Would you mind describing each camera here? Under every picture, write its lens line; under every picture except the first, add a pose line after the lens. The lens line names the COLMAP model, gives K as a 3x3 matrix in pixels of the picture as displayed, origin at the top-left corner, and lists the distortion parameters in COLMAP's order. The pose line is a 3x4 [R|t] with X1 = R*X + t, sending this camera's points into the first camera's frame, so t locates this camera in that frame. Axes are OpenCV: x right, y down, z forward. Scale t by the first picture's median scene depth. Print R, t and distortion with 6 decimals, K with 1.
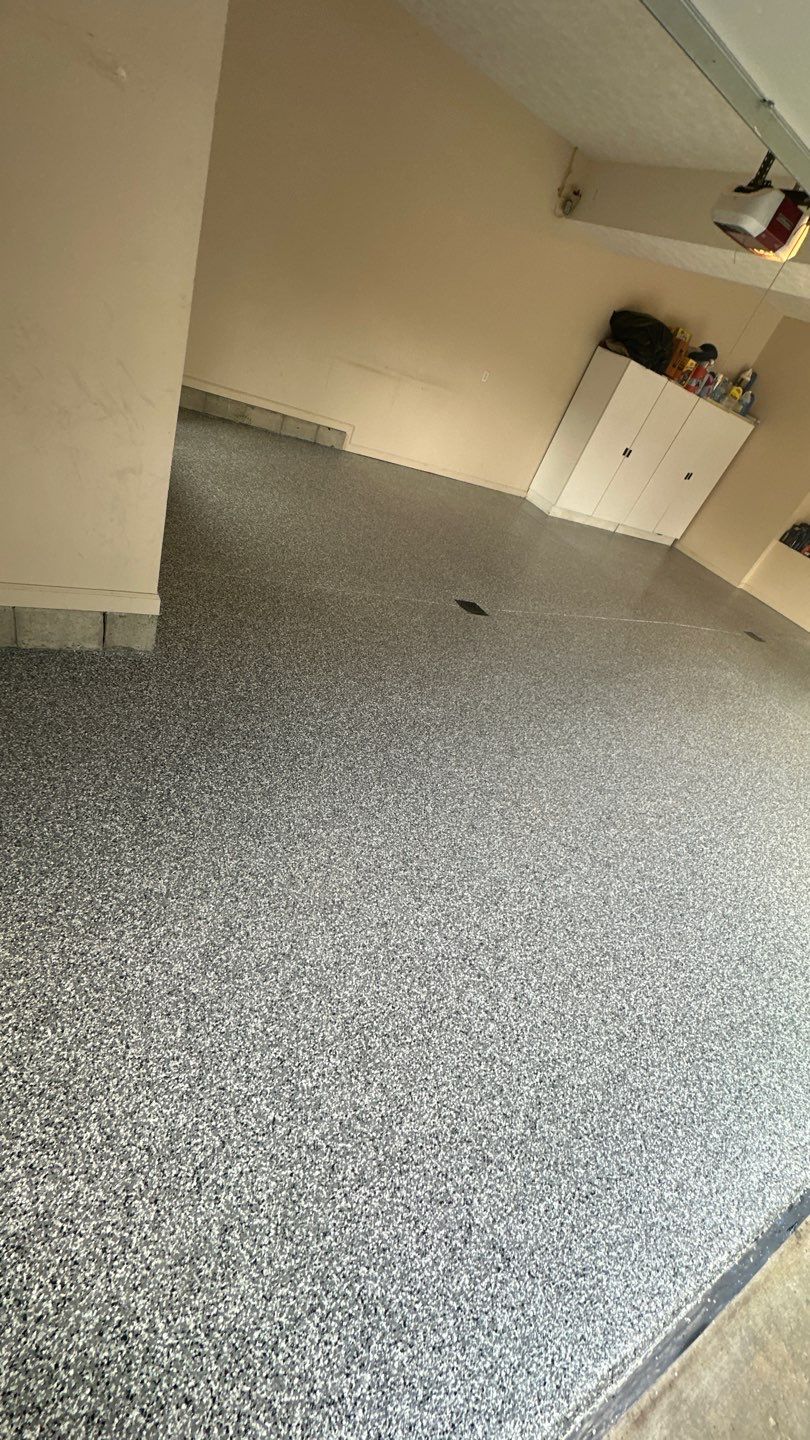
lens RADIAL K [[573.4, 0, 405.6], [0, 573.4, 718.2], [0, 0, 1]] dist [-0.002618, 0.001029]
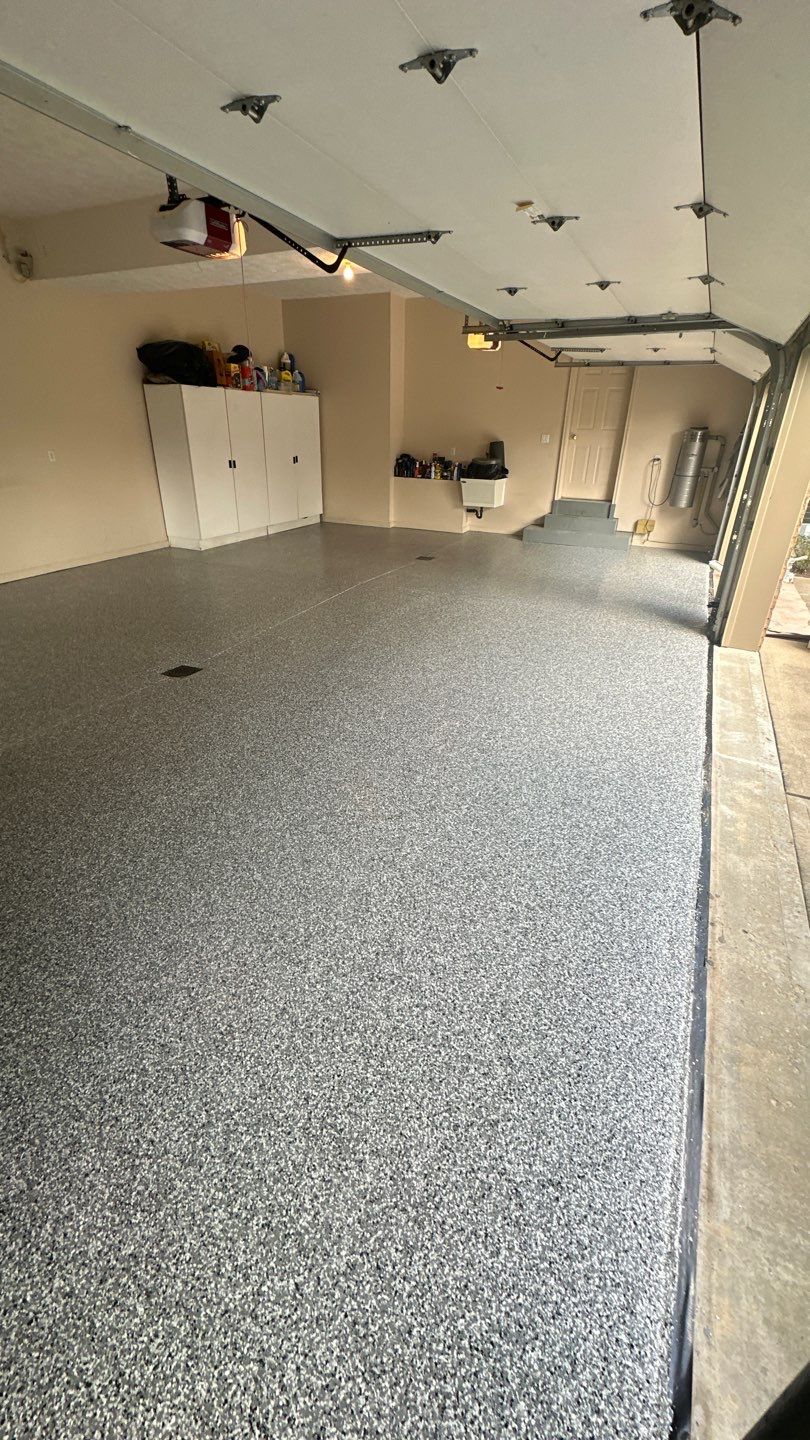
lens RADIAL K [[573.4, 0, 405.6], [0, 573.4, 718.2], [0, 0, 1]] dist [-0.002618, 0.001029]
pose [[0.754966, -0.556475, 0.346931, 0.059962], [0.566974, 0.819739, 0.081049, 0.009233], [-0.329494, 0.135511, 0.934382, 0.005309]]
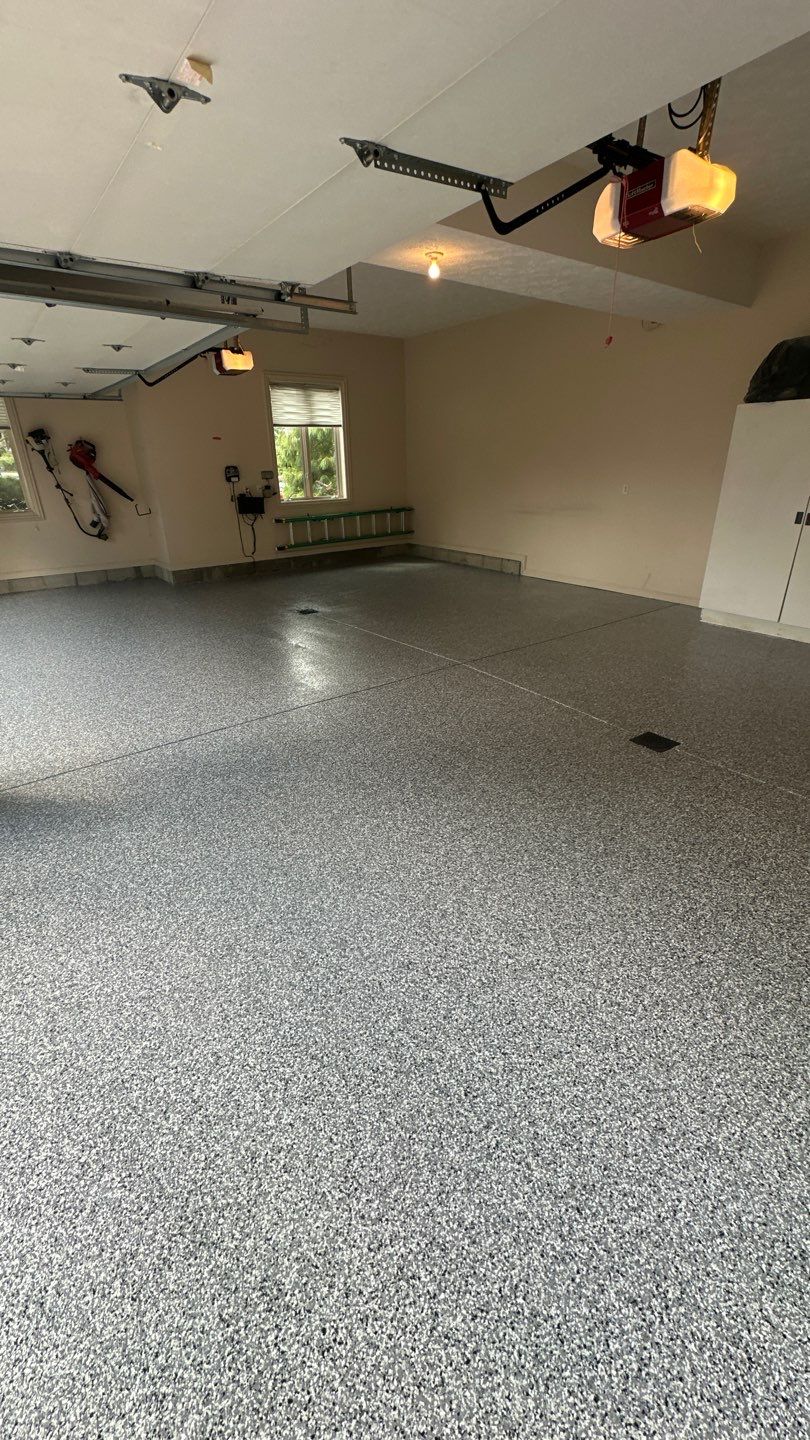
lens RADIAL K [[573.4, 0, 405.6], [0, 573.4, 718.2], [0, 0, 1]] dist [-0.002618, 0.001029]
pose [[0.139201, 0.060263, -0.988429, 4.691504], [-0.525924, 0.850241, -0.022228, -0.147260], [0.839063, 0.522932, 0.150048, 3.159710]]
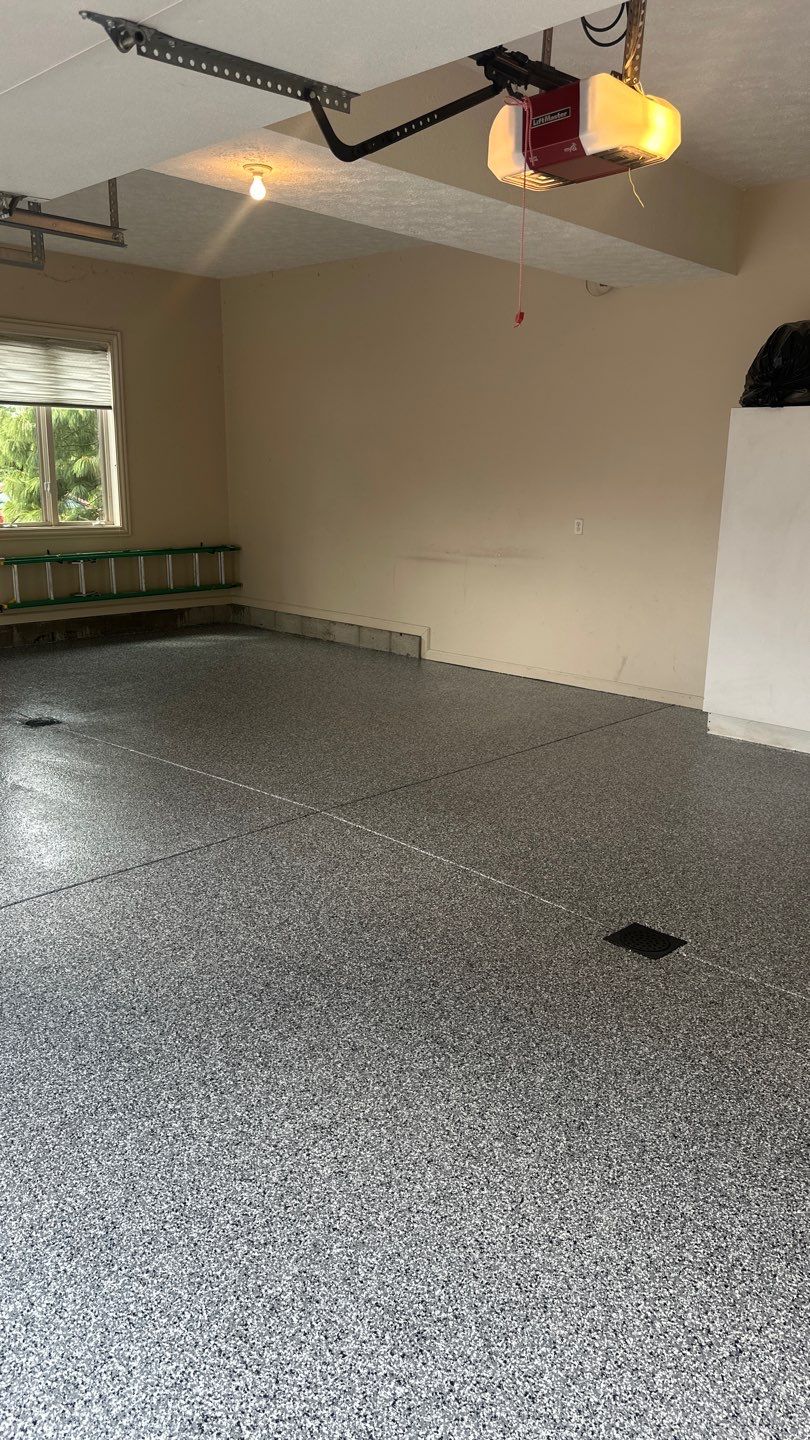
lens RADIAL K [[1005.8, 0, 415.8], [0, 1005.8, 713.2], [0, 0, 1]] dist [0.109400, -0.152116]
pose [[0.309186, -0.124246, -0.942850, 4.725454], [-0.480283, 0.835304, -0.267572, -0.188305], [0.820812, 0.535565, 0.198591, 3.184425]]
